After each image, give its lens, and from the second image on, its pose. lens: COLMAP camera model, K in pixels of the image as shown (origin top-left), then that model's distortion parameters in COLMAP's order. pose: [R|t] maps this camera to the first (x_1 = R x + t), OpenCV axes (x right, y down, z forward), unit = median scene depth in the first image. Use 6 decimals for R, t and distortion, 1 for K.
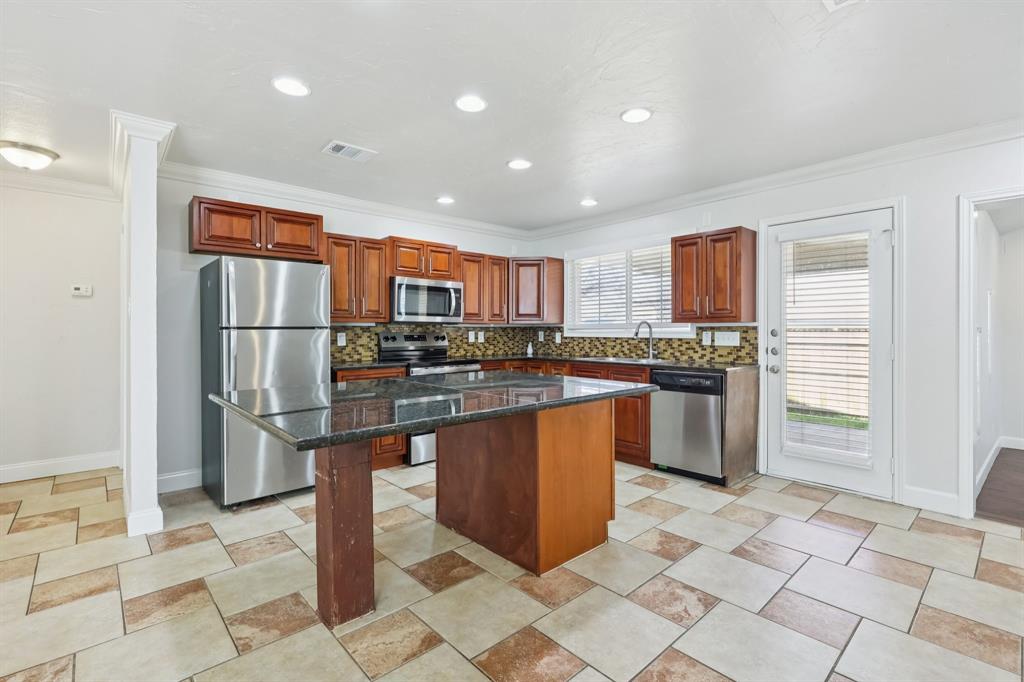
lens RADIAL K [[466.3, 0, 513.4], [0, 466.3, 331.2], [0, 0, 1]] dist [-0.003114, 0.001565]
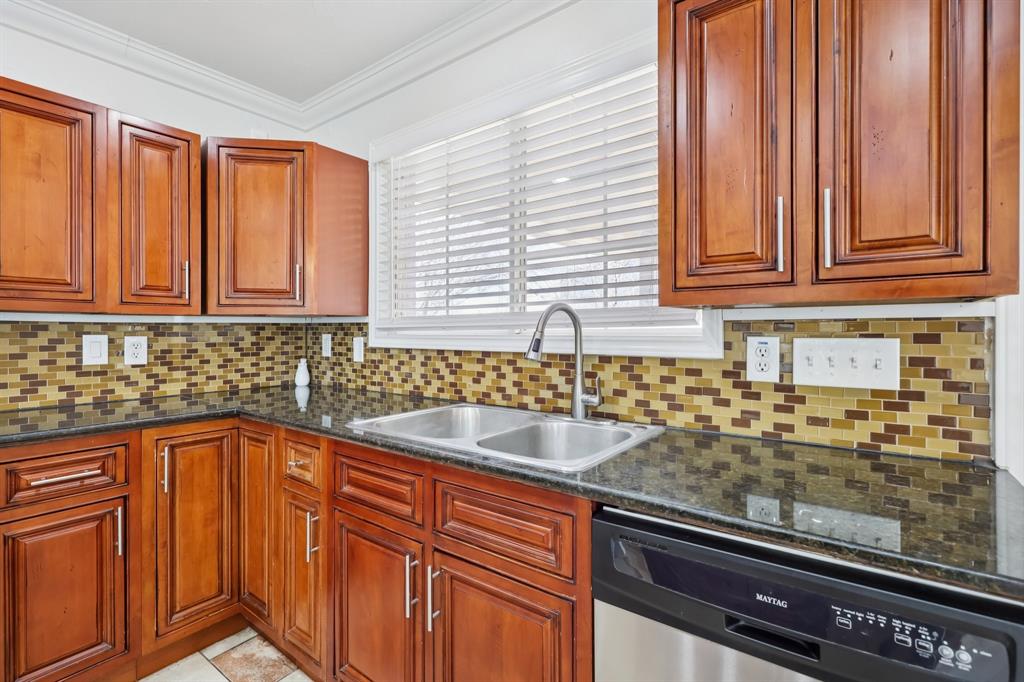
lens RADIAL K [[466.3, 0, 514.6], [0, 466.3, 331.6], [0, 0, 1]] dist [-0.003114, 0.001565]
pose [[0.979038, -0.001322, 0.203673, 0.200975], [0.001072, 0.999999, 0.001338, -0.003300], [-0.203675, -0.001092, 0.979038, 0.753293]]
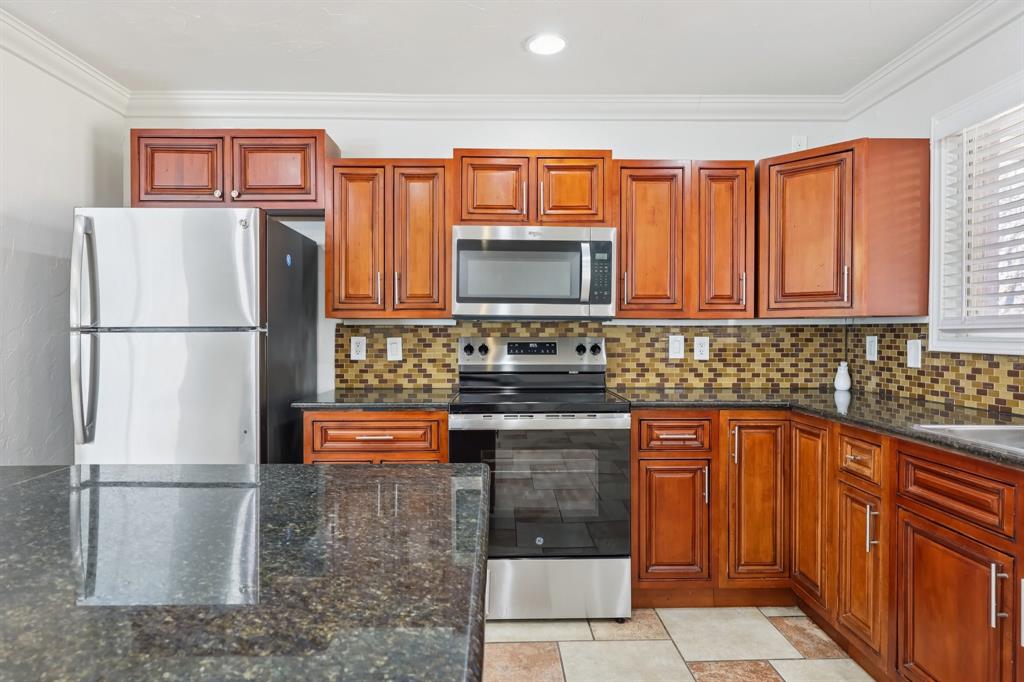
lens RADIAL K [[561.5, 0, 508.3], [0, 561.5, 335.8], [0, 0, 1]] dist [-0.000908, 0.002673]
pose [[0.758098, 0.004682, -0.652124, 0.193476], [-0.001187, 0.999982, 0.005799, -0.003191], [0.652140, -0.003623, 0.758090, 0.602523]]
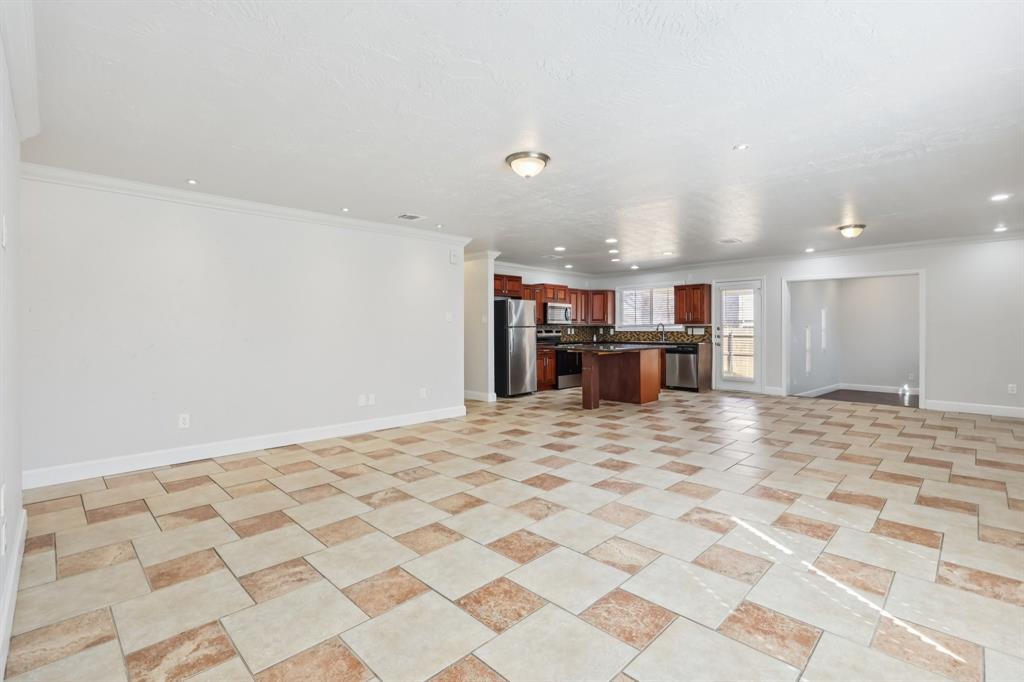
lens RADIAL K [[466.3, 0, 516.0], [0, 466.3, 328.9], [0, 0, 1]] dist [-0.003114, 0.001565]
pose [[0.998704, -0.001511, 0.050867, -0.526394], [0.001536, 0.999999, -0.000450, 0.003848], [-0.050866, 0.000528, 0.998705, -1.179521]]
